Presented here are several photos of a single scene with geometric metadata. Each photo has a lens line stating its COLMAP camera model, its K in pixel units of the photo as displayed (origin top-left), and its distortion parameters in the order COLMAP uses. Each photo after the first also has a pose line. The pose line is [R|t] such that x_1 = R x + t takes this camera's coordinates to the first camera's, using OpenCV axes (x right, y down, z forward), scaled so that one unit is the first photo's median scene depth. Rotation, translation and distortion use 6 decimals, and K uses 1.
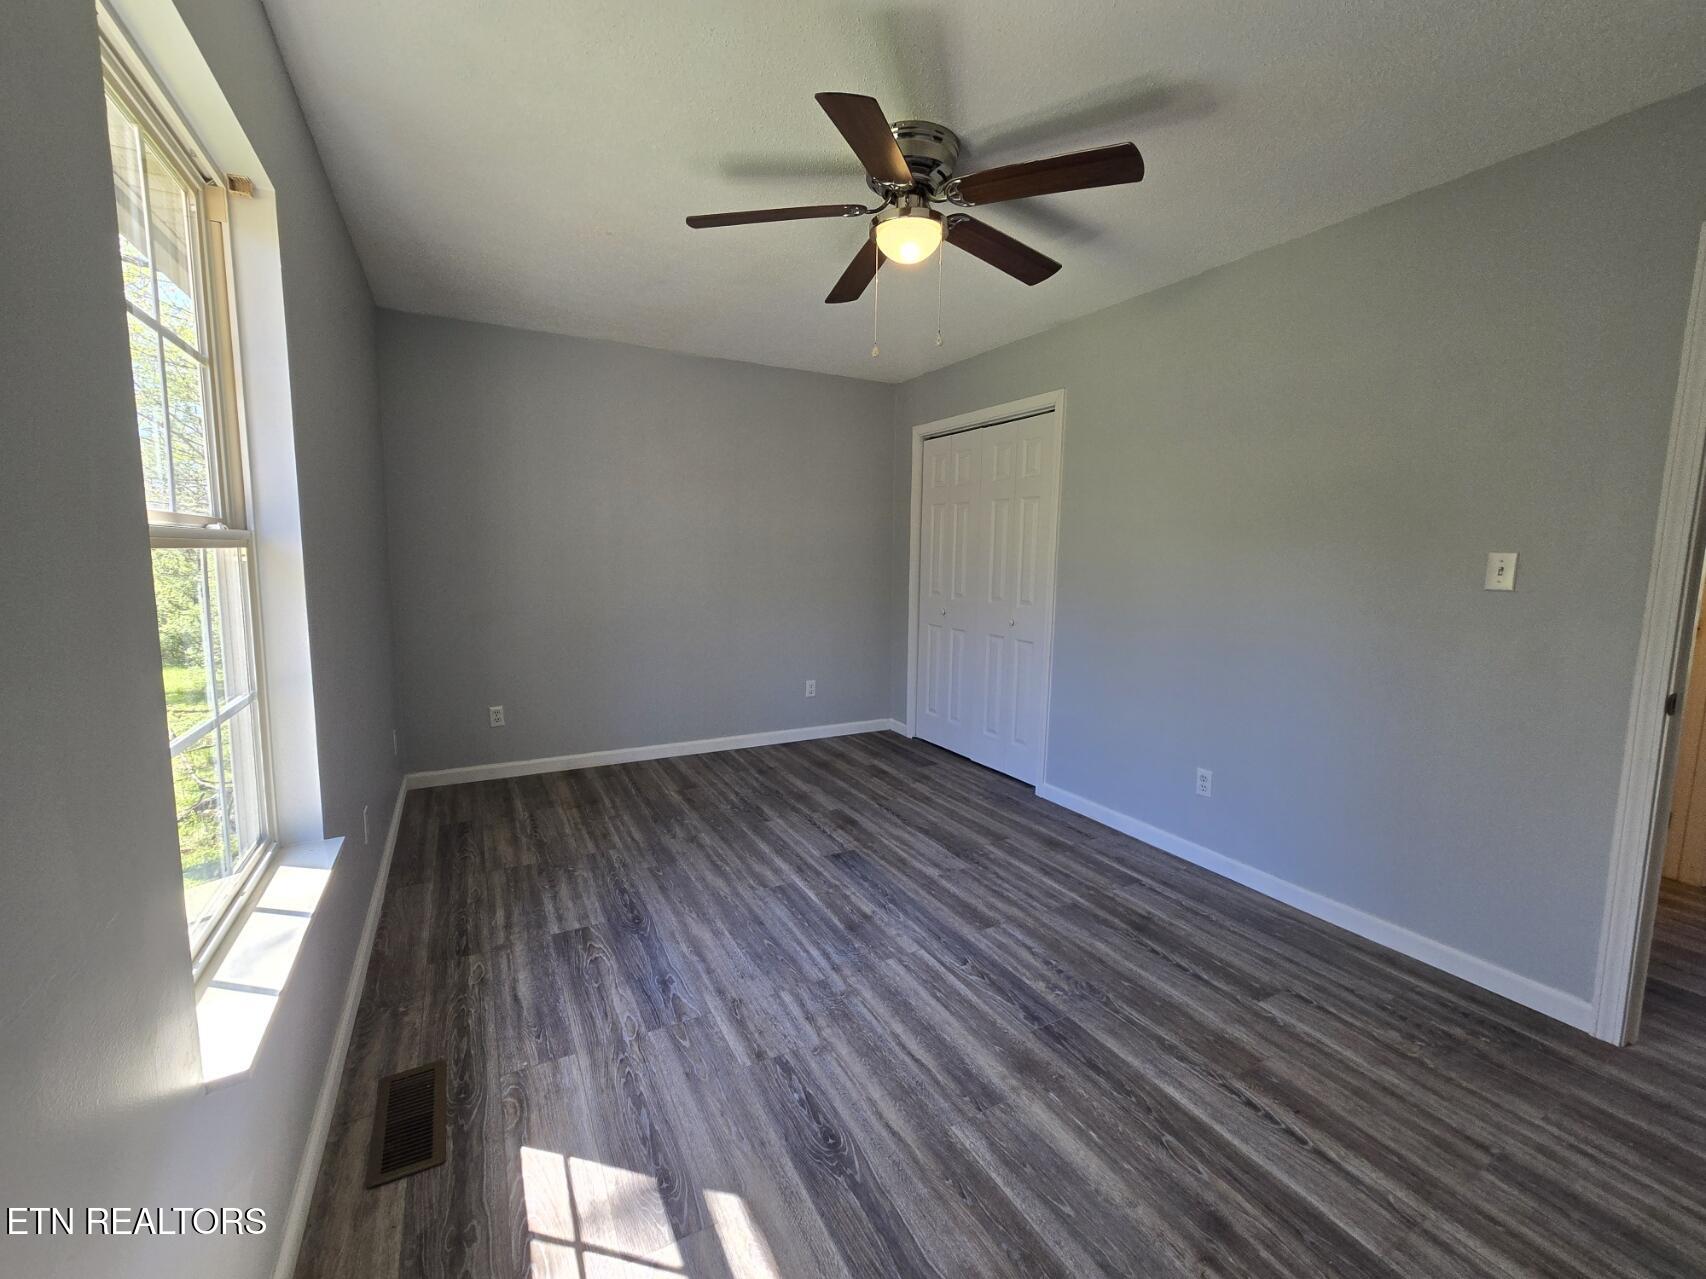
lens RADIAL K [[701.1, 0, 849.1], [0, 701.1, 641.0], [0, 0, 1]] dist [-0.005599, 0.000370]
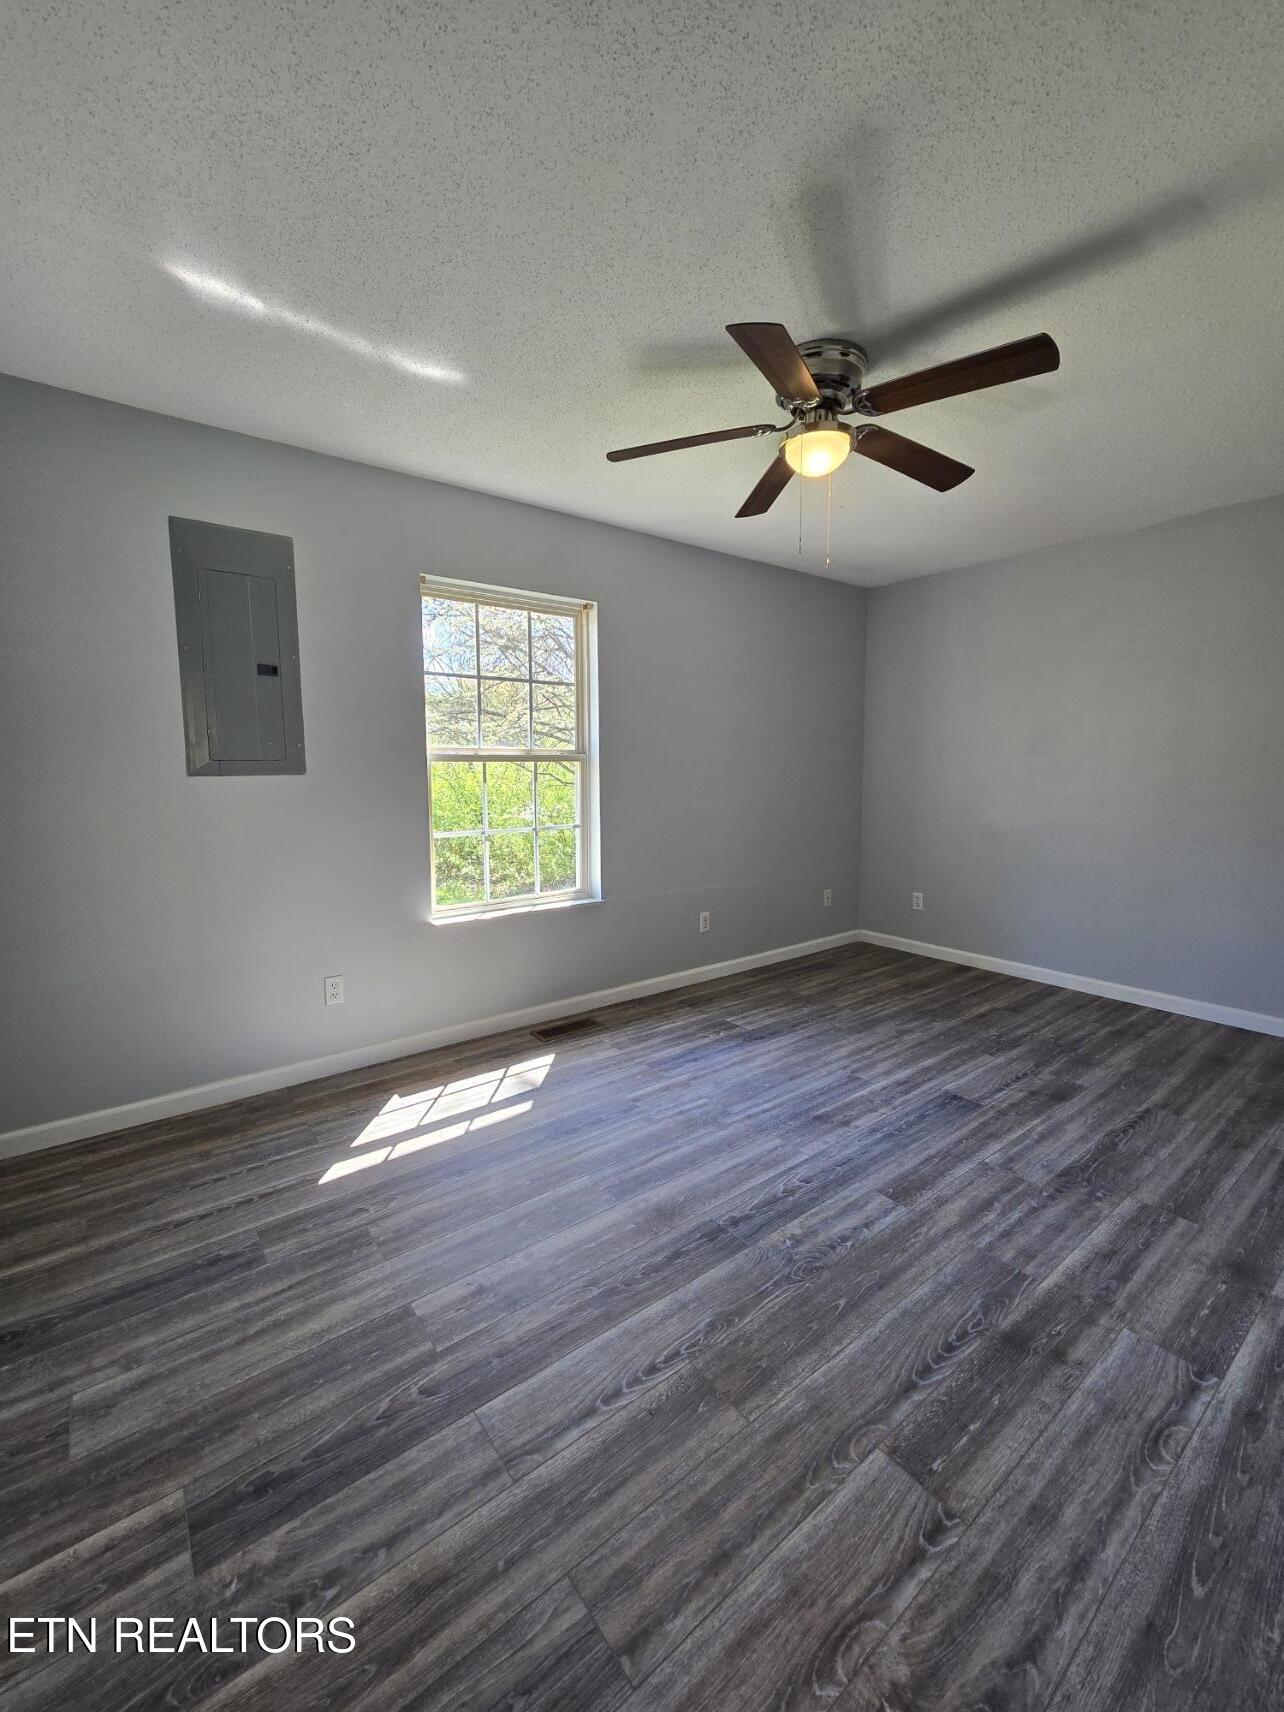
lens RADIAL K [[703.6, 0, 647.0], [0, 703.6, 847.4], [0, 0, 1]] dist [-0.005599, 0.000370]
pose [[0.161000, 0.100446, -0.981830, 1.013002], [-0.117837, 0.989648, 0.081923, -0.047378], [0.979895, 0.102506, 0.171170, 0.565963]]
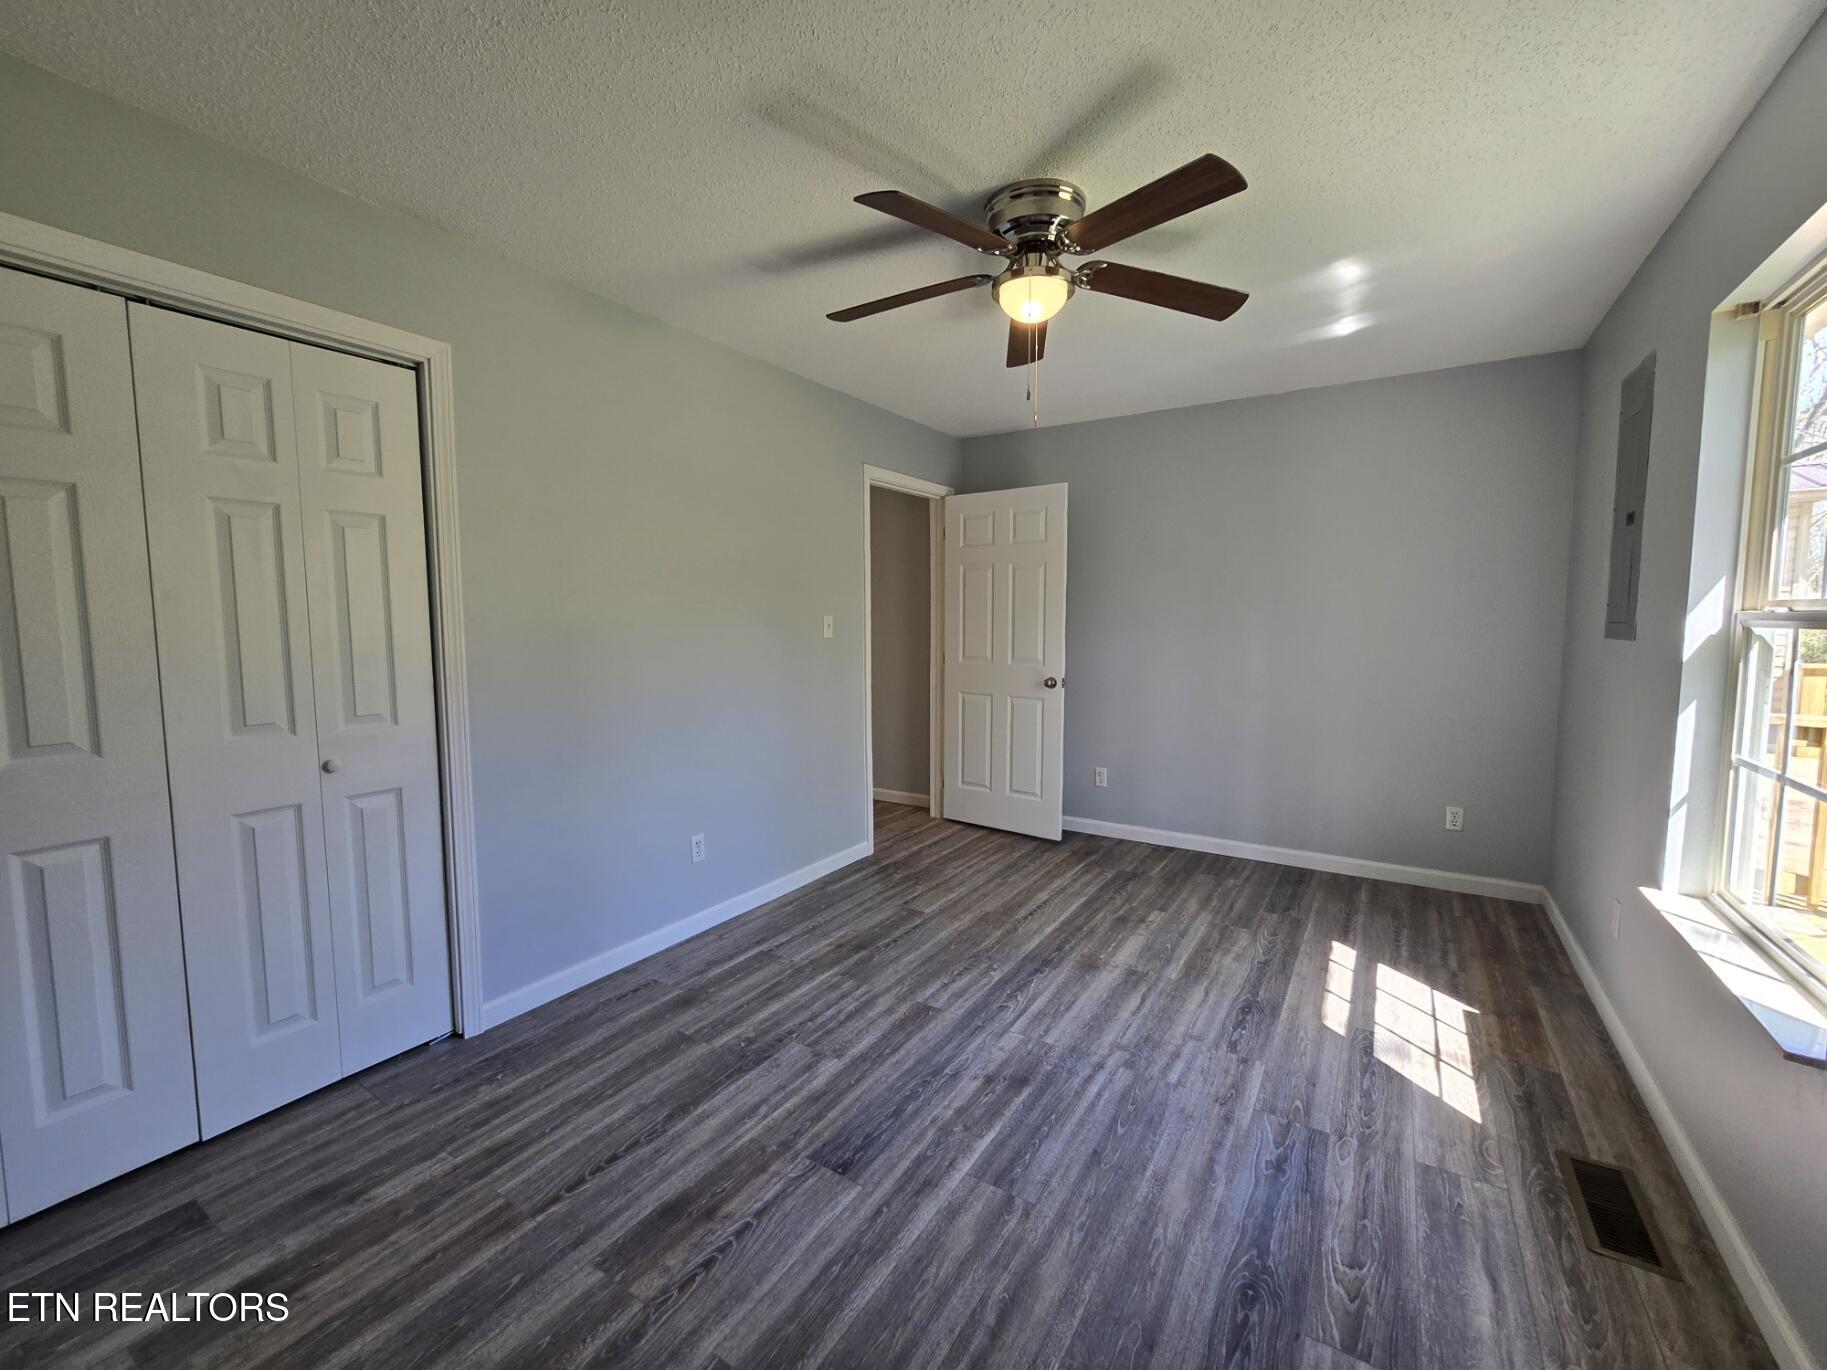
lens RADIAL K [[750.9, 0, 900.8], [0, 750.9, 679.6], [0, 0, 1]] dist [-0.005599, 0.000370]
pose [[-0.473423, -0.087118, 0.876517, -0.700493], [0.106717, 0.982094, 0.155251, -0.216494], [-0.874347, 0.167039, -0.455649, 1.543854]]
